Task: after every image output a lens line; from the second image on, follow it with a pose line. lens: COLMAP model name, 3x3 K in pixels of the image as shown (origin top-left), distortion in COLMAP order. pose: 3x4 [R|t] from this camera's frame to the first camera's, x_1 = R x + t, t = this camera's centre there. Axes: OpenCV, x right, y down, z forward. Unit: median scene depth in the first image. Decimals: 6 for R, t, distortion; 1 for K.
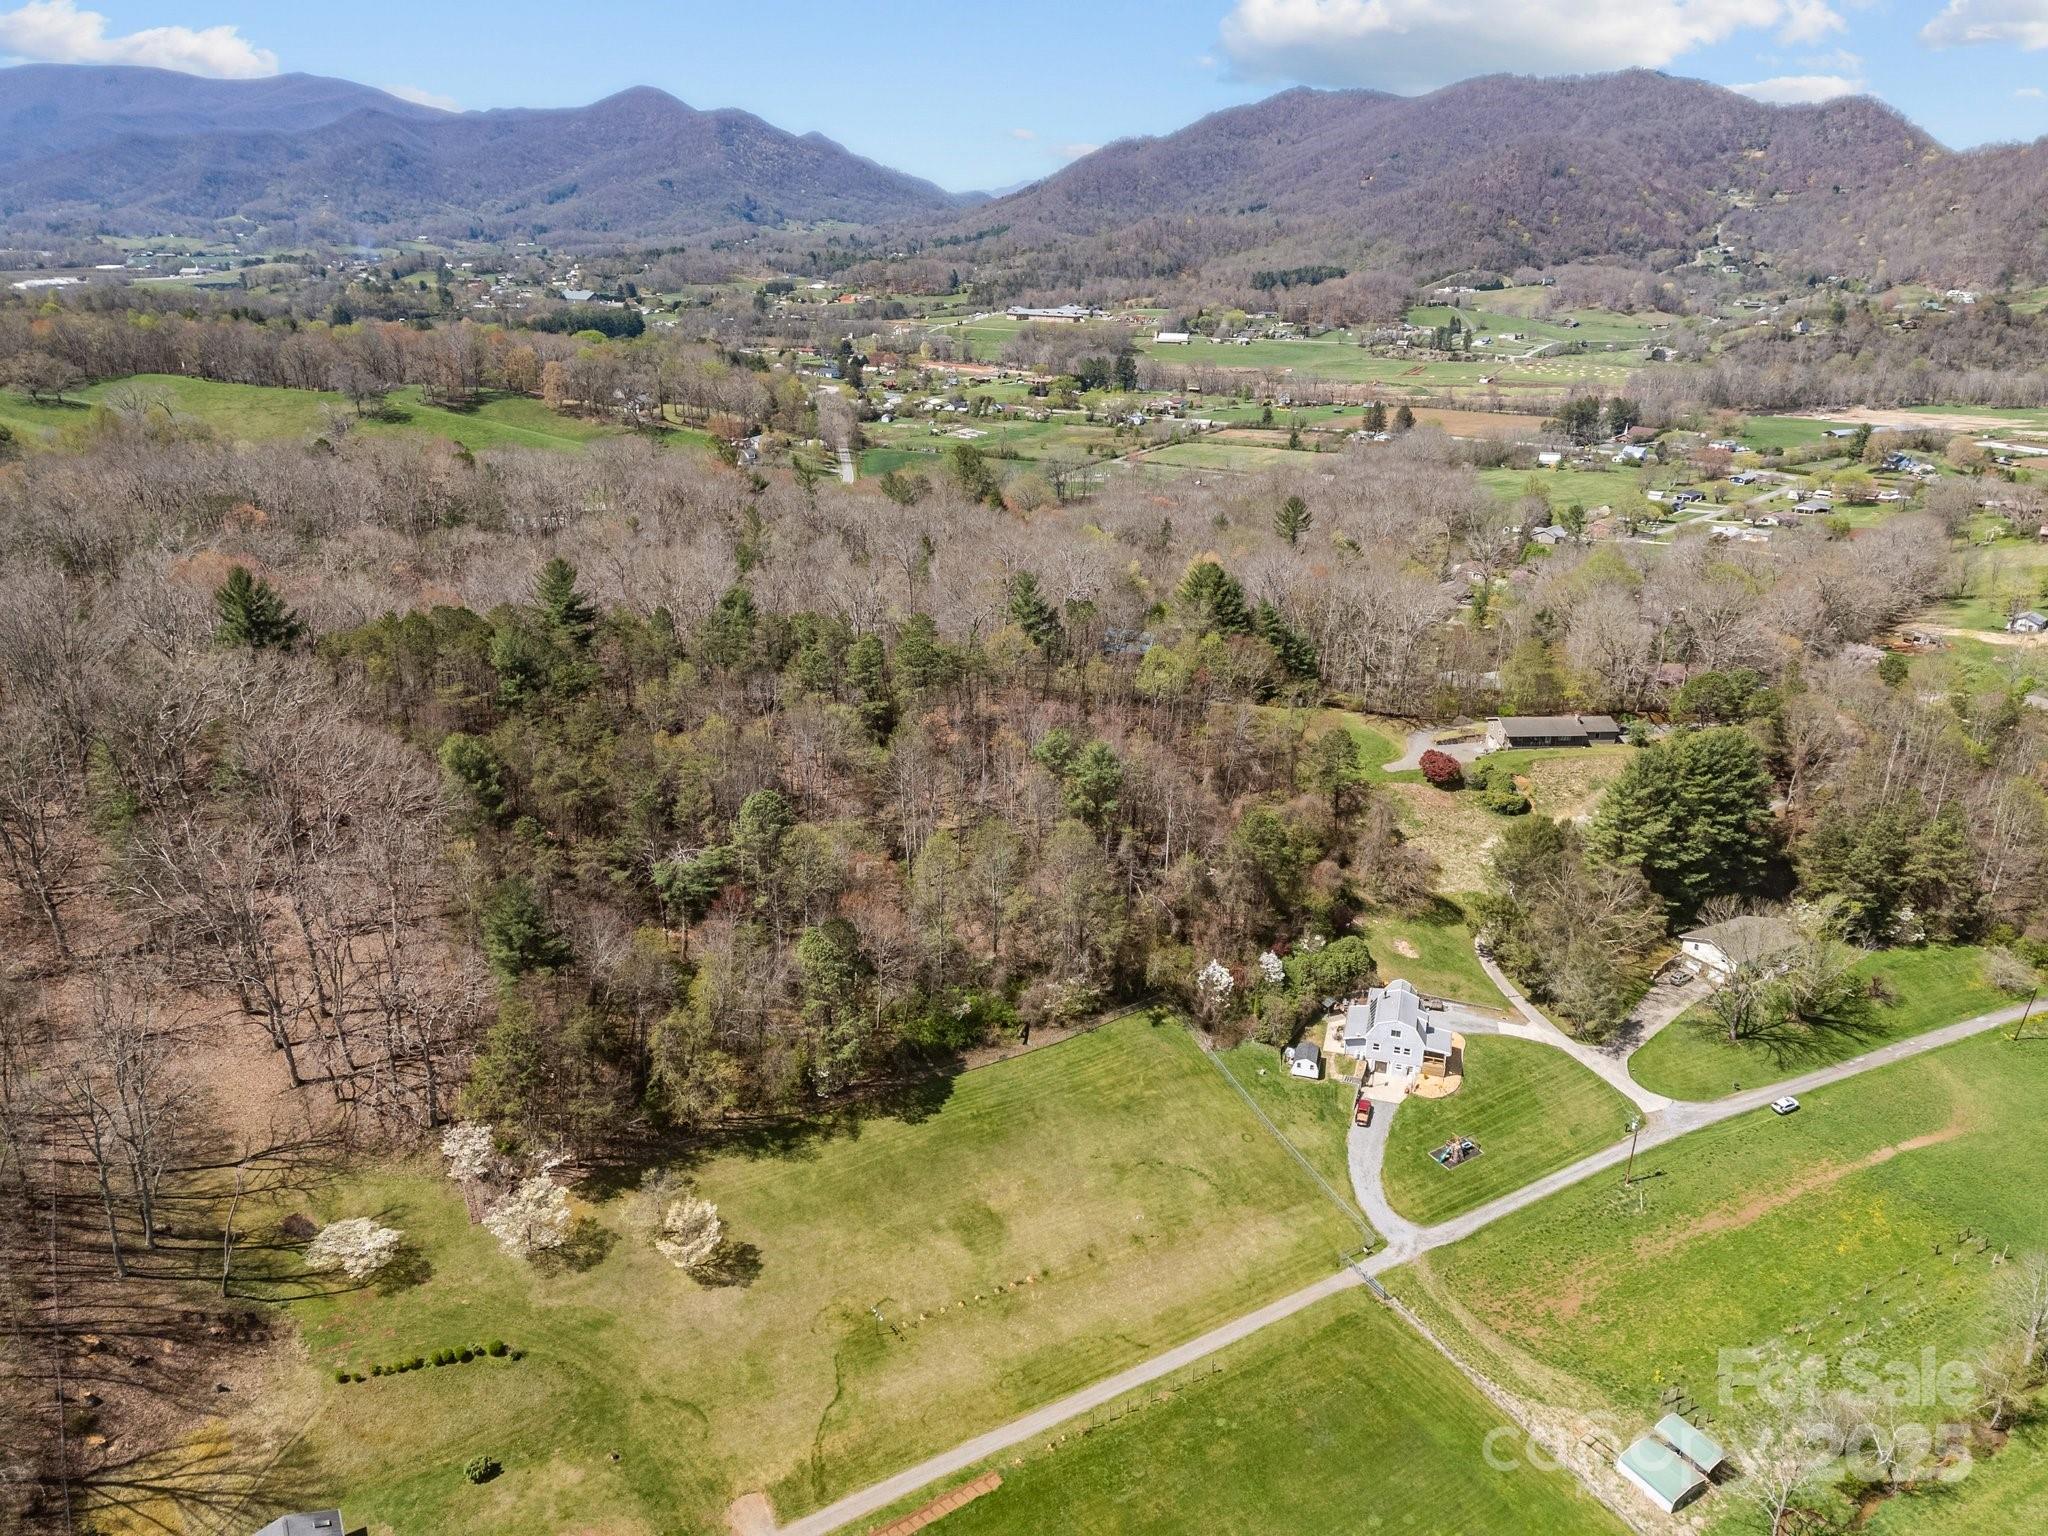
lens RADIAL K [[1496.9, 0, 1024.0], [0, 1496.9, 768.0], [0, 0, 1]] dist [0.062625, -0.041265]
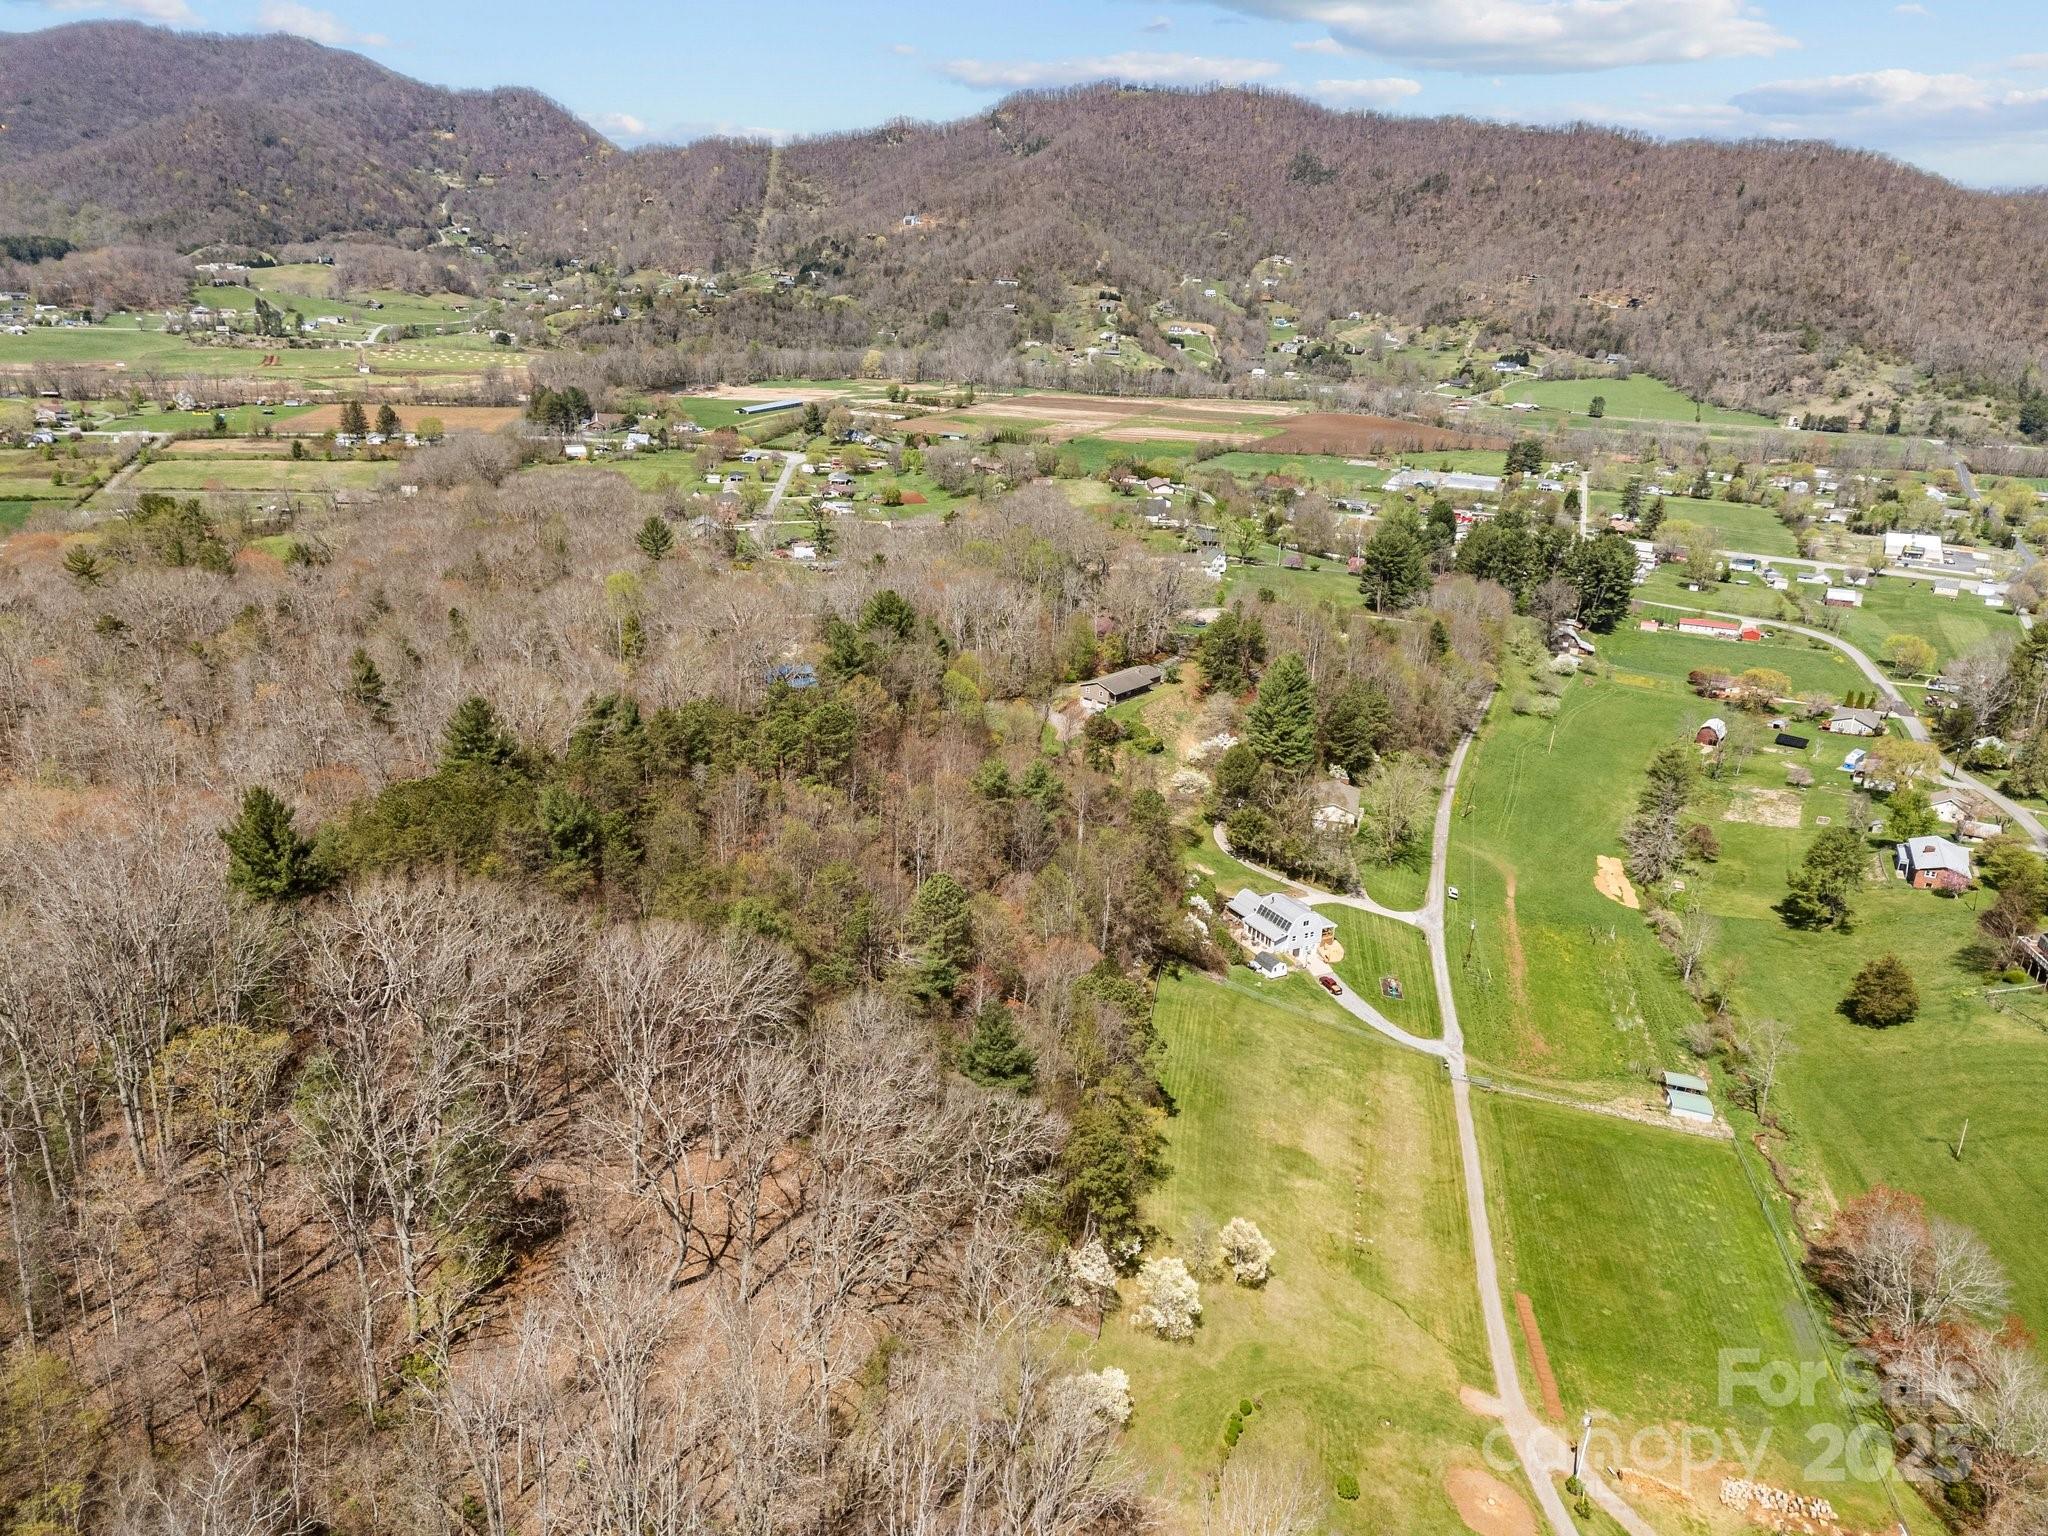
lens RADIAL K [[1496.9, 0, 1024.0], [0, 1496.9, 768.0], [0, 0, 1]] dist [0.062625, -0.041265]
pose [[0.690812, -0.228380, 0.686018, -0.764344], [0.215373, 0.970731, 0.106284, -0.141680], [-0.690212, 0.074327, 0.719780, 0.219756]]
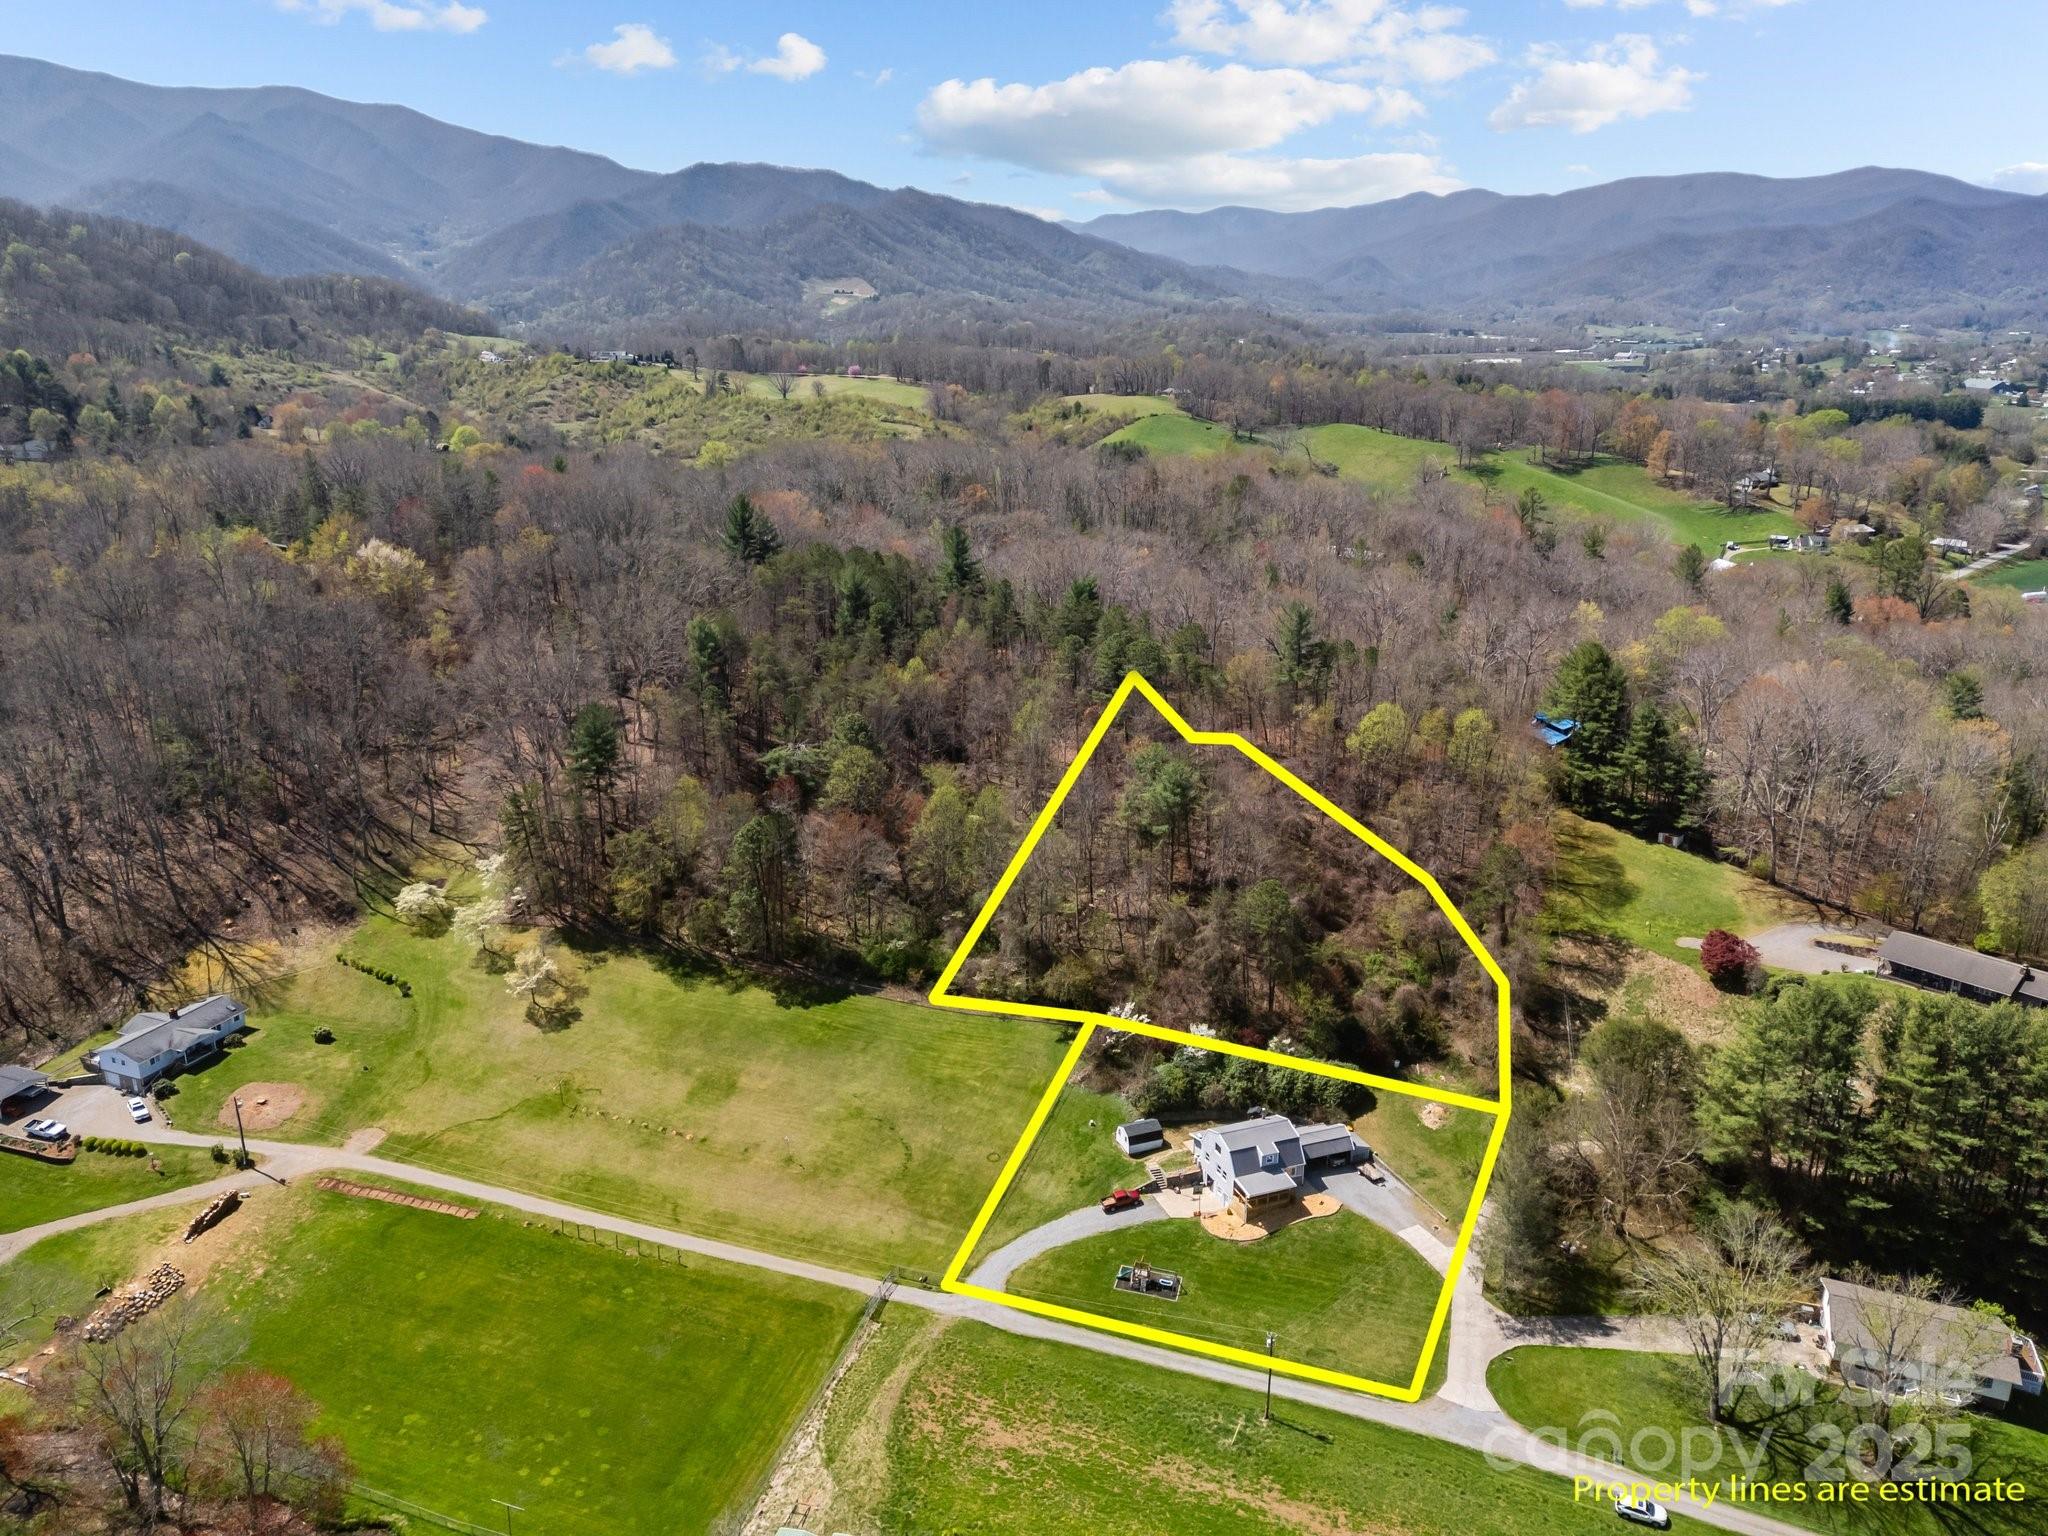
lens RADIAL K [[1496.9, 0, 1024.0], [0, 1496.9, 768.0], [0, 0, 1]] dist [0.062625, -0.041265]
pose [[0.622575, 0.234237, -0.746681, 0.747531], [-0.275246, 0.958729, 0.071261, -0.059261], [0.732557, 0.161156, 0.661354, 0.314419]]
